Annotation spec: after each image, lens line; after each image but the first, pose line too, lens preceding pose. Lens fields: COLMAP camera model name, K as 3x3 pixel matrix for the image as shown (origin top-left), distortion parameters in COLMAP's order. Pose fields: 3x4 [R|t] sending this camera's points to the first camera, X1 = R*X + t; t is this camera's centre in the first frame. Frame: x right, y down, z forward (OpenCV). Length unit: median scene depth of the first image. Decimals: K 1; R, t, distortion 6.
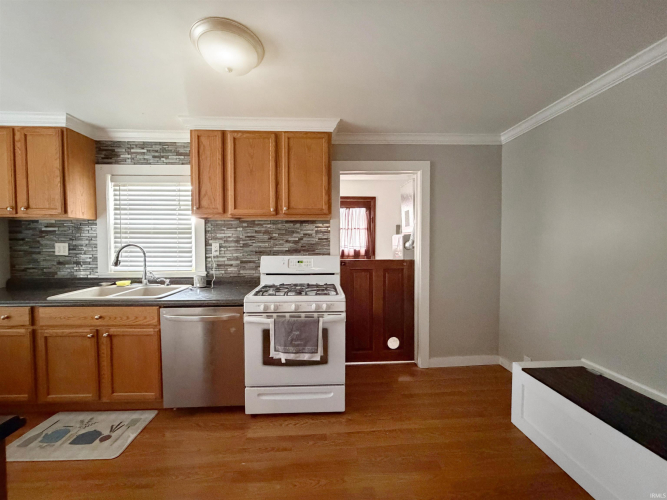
lens RADIAL K [[280.7, 0, 336.7], [0, 280.7, 248.0], [0, 0, 1]] dist [-0.000463, -0.000032]
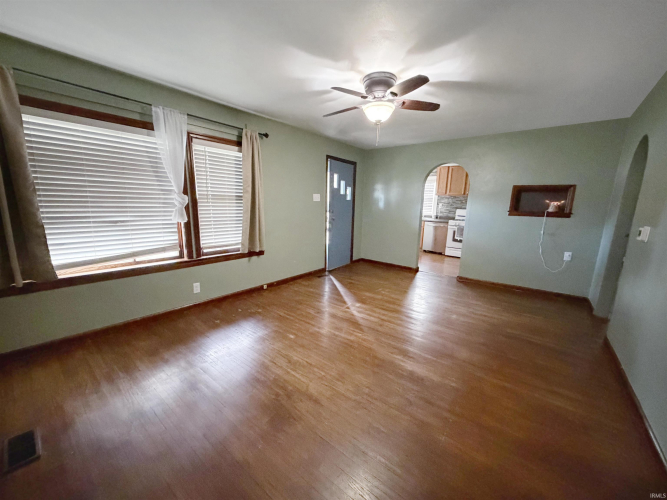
lens RADIAL K [[264.7, 0, 332.1], [0, 264.7, 253.8], [0, 0, 1]] dist [0.000039, -0.000002]
pose [[0.739687, 0.153375, -0.655240, 0.674220], [-0.048373, 0.983281, 0.175554, 0.069933], [0.671210, -0.098159, 0.734739, -2.014014]]
